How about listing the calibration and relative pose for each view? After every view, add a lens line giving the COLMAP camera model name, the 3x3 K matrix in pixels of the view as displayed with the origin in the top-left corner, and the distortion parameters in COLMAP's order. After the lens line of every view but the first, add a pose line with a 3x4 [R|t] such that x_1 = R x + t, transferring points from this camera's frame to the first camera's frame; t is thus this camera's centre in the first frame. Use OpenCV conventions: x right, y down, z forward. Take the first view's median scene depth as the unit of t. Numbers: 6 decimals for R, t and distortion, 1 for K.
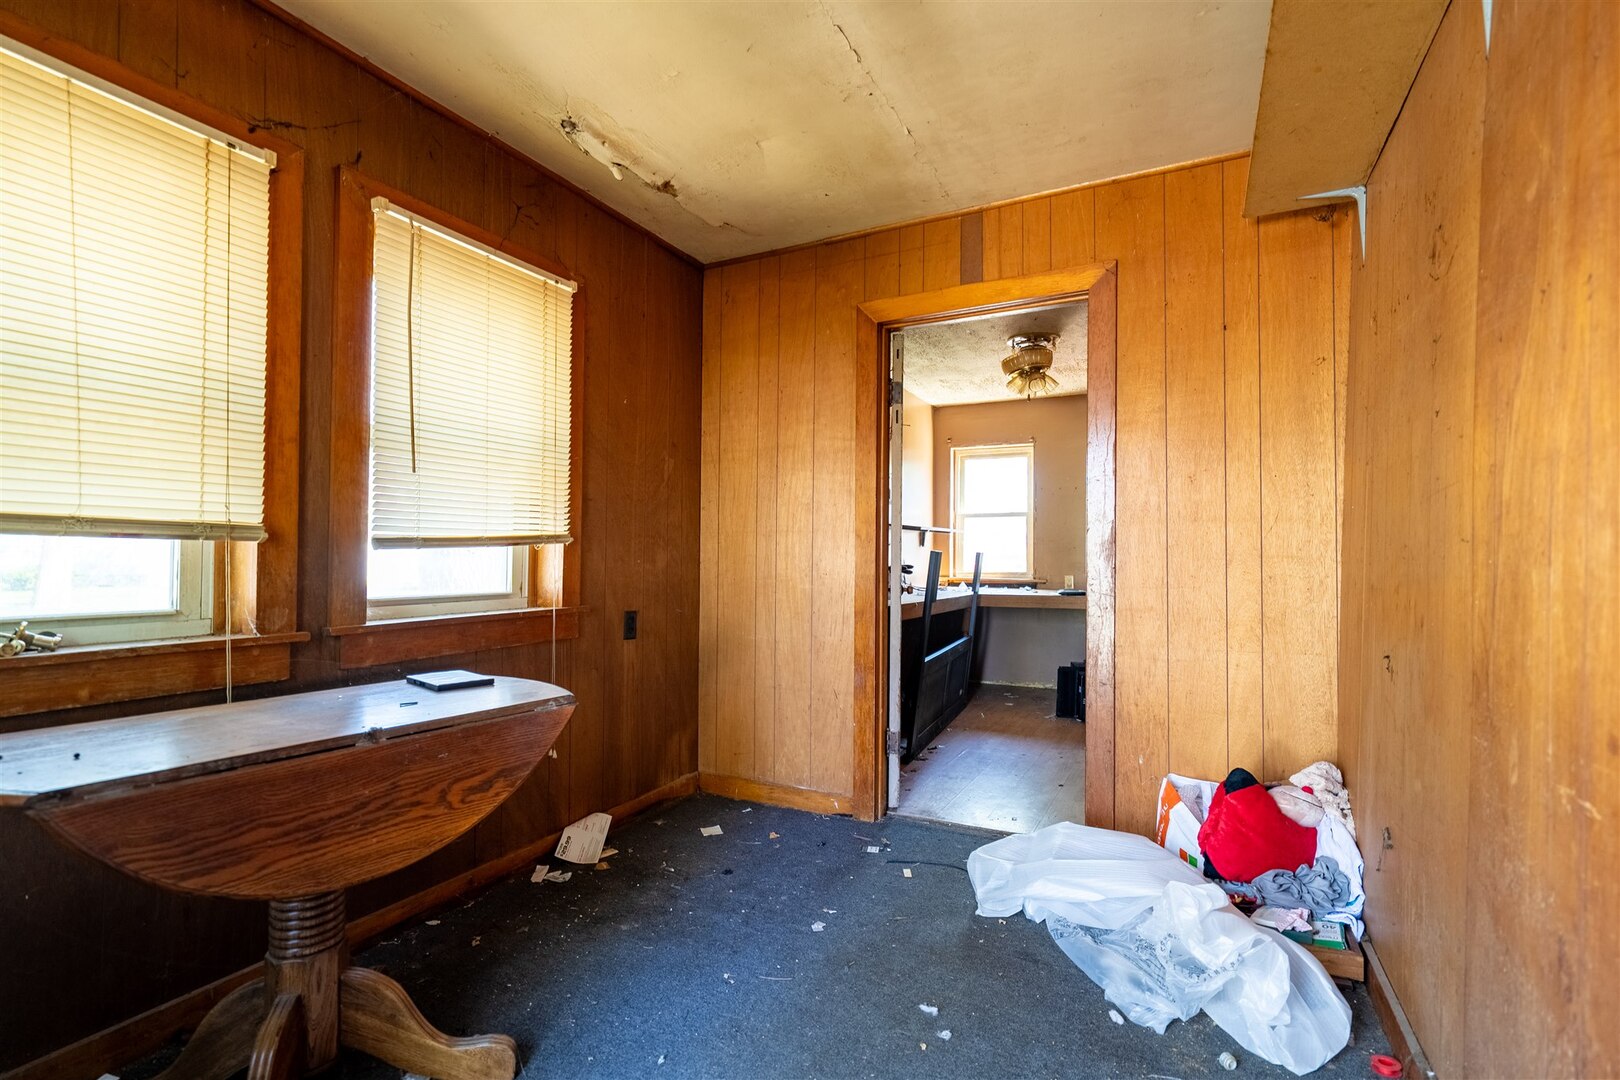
lens RADIAL K [[739.2, 0, 812.4], [0, 739.2, 542.9], [0, 0, 1]] dist [0.002088, 0.000140]
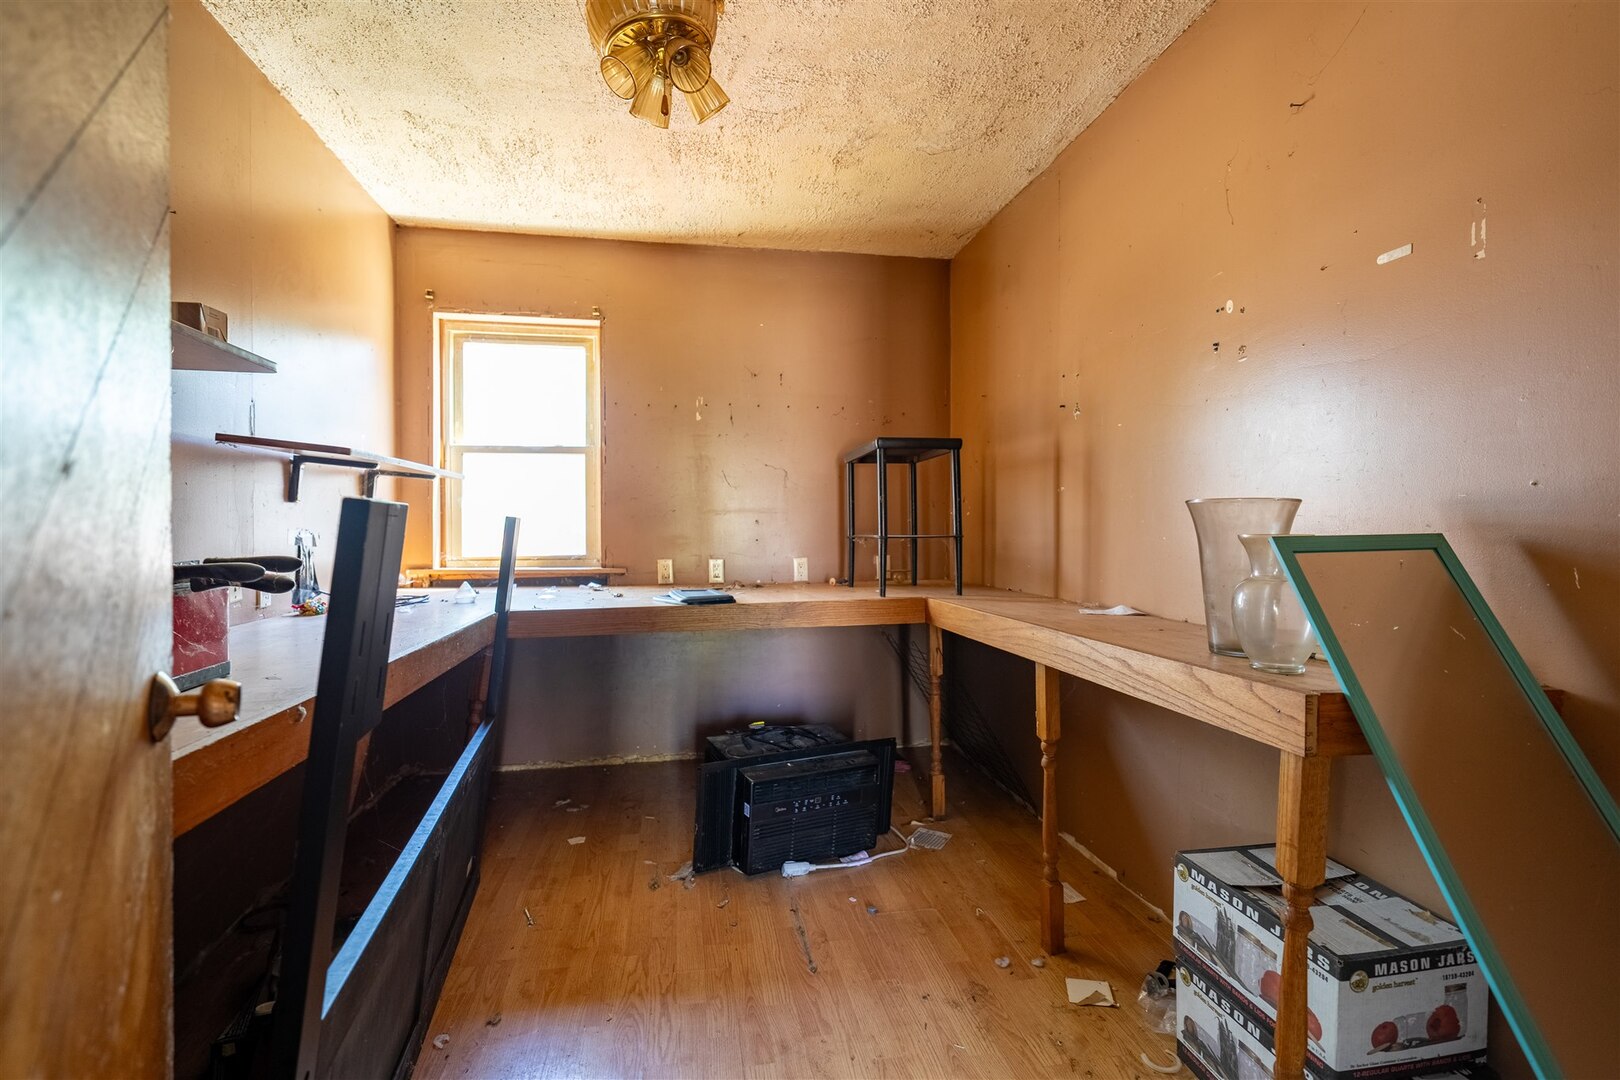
lens RADIAL K [[739.2, 0, 814.9], [0, 739.2, 541.8], [0, 0, 1]] dist [0.002088, 0.000140]
pose [[0.784190, -0.007194, 0.620479, 0.083208], [-0.000905, 0.999918, 0.012738, 0.022619], [-0.620520, -0.010551, 0.784120, 0.475363]]
